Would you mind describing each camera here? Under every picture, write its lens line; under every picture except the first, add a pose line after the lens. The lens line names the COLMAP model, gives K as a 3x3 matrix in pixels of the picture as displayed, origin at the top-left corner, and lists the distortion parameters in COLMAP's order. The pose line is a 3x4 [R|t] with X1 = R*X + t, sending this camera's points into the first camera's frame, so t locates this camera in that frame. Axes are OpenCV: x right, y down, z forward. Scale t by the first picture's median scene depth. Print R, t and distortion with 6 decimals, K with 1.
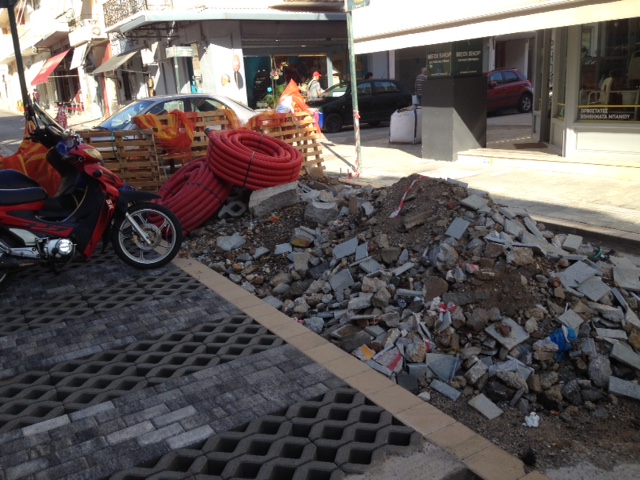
lens RADIAL K [[587.5, 0, 320.0], [0, 587.5, 240.0], [0, 0, 1]] dist [0.129345, -0.175369]
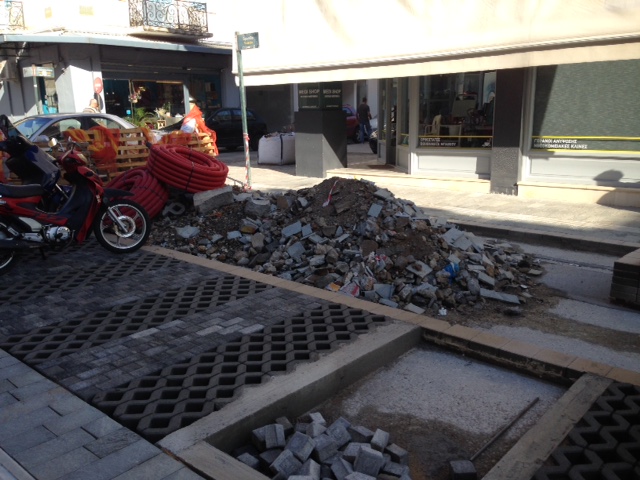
lens RADIAL K [[587.5, 0, 320.0], [0, 587.5, 240.0], [0, 0, 1]] dist [0.129345, -0.175369]
pose [[0.958850, -0.021204, 0.283120, -0.264171], [0.034682, 0.998487, -0.042679, 0.093300], [-0.281787, 0.050742, 0.958134, -0.302714]]
